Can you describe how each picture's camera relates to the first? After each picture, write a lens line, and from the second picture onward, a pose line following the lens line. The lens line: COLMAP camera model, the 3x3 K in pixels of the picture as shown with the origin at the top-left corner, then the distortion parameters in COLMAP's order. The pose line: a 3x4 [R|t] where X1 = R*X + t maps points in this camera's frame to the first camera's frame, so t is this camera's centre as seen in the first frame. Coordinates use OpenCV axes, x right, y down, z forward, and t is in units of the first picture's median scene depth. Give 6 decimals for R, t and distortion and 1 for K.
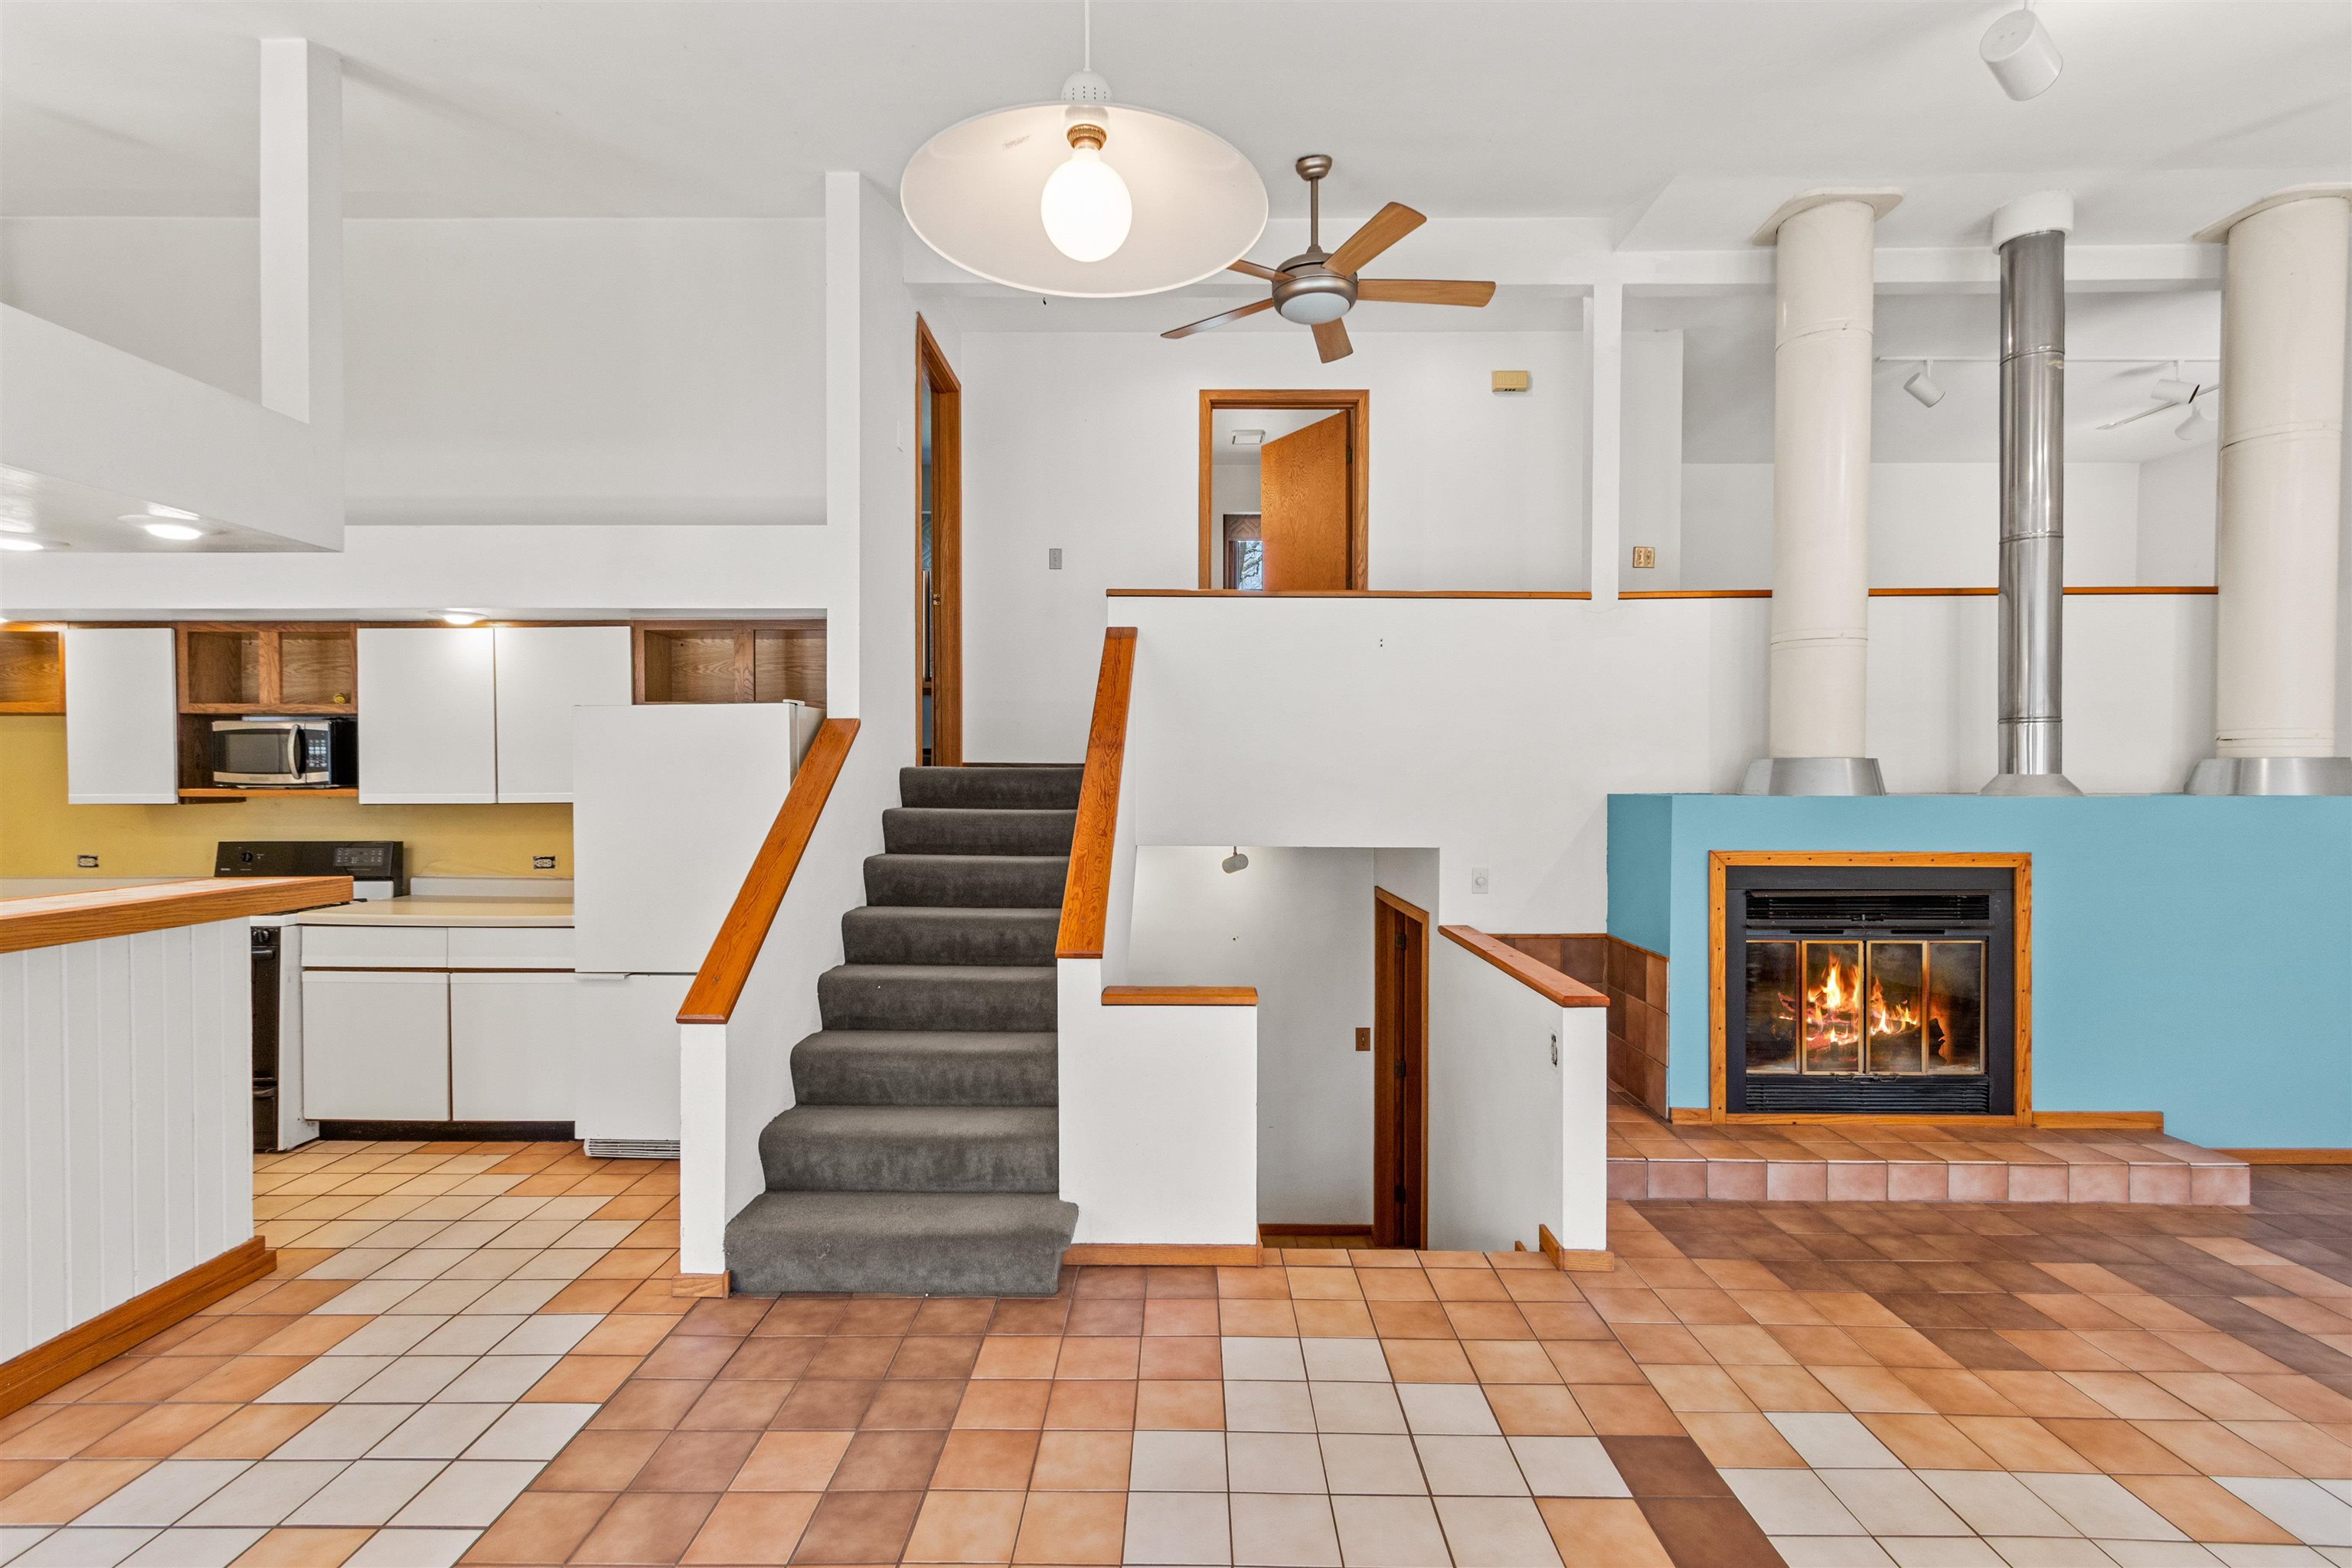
lens RADIAL K [[1085.8, 0, 1179.8], [0, 1085.8, 792.0], [0, 0, 1]] dist [0.002288, 0.000299]
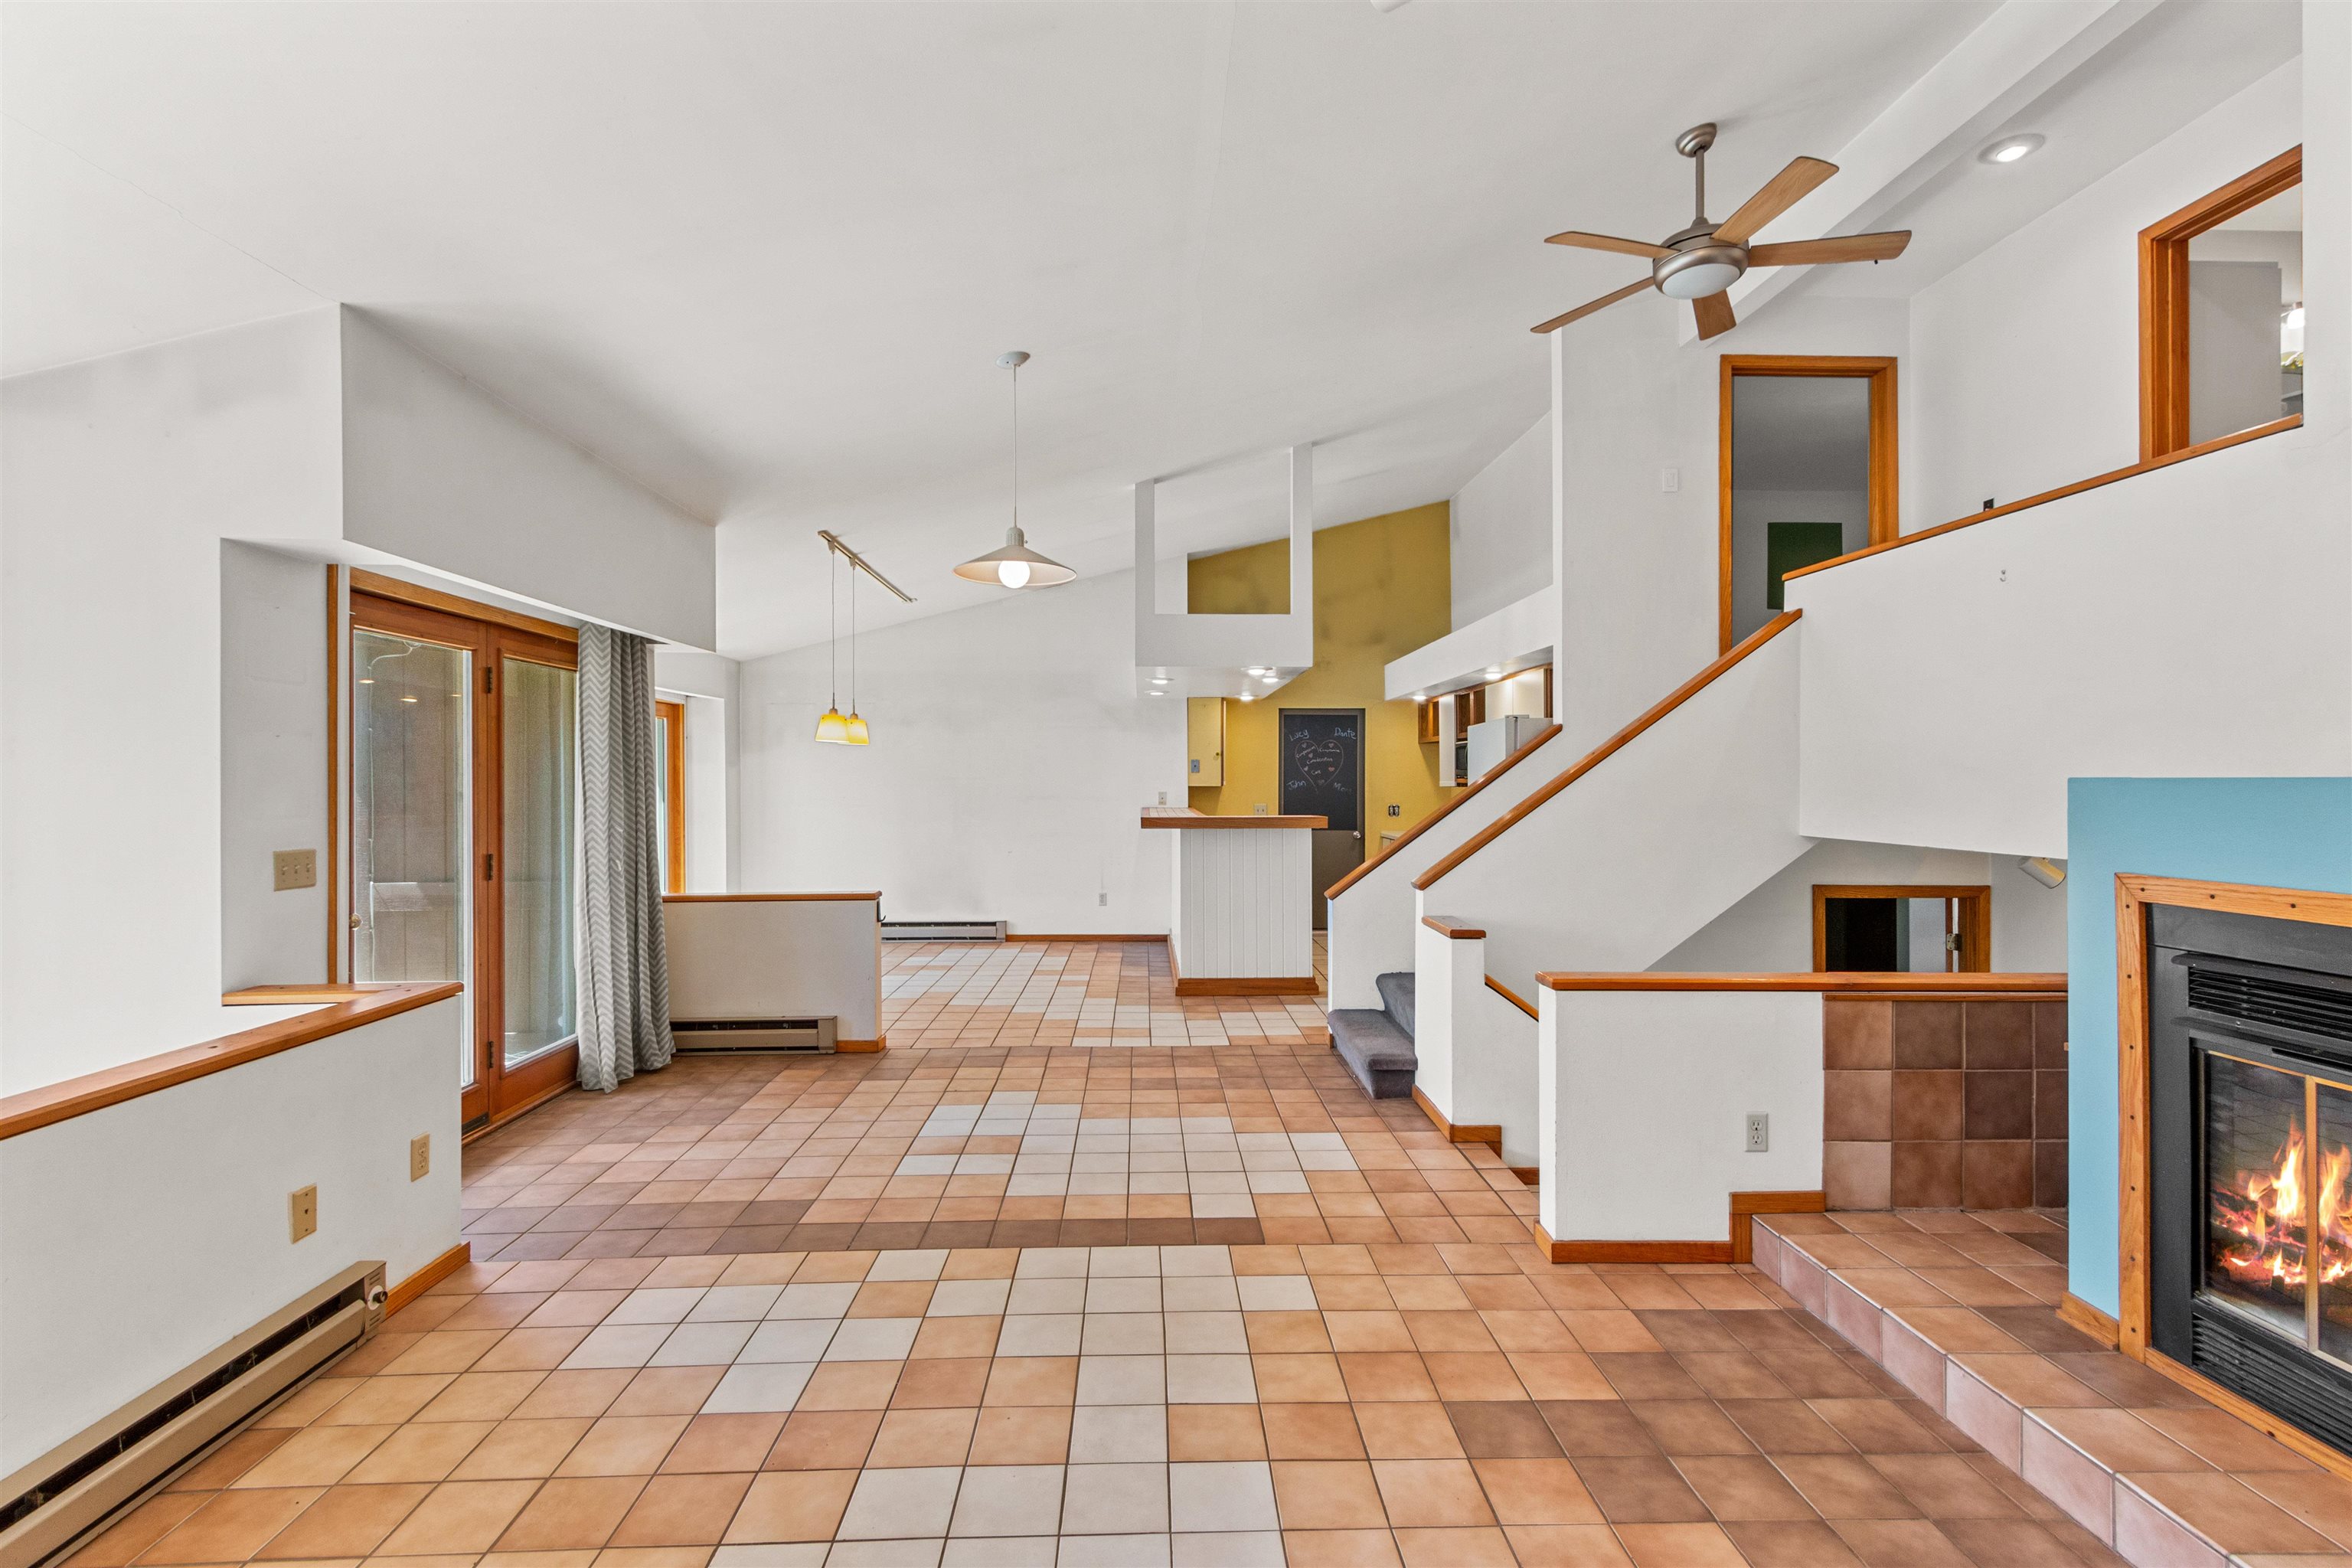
lens RADIAL K [[1095.3, 0, 1176.0], [0, 1095.3, 784.0], [0, 0, 1]] dist [0.000402, -0.000171]
pose [[0.044260, 0.000424, -0.999020, 1.192730], [-0.014552, 0.999894, -0.000221, 0.015856], [0.998914, 0.014548, 0.044261, 0.538351]]
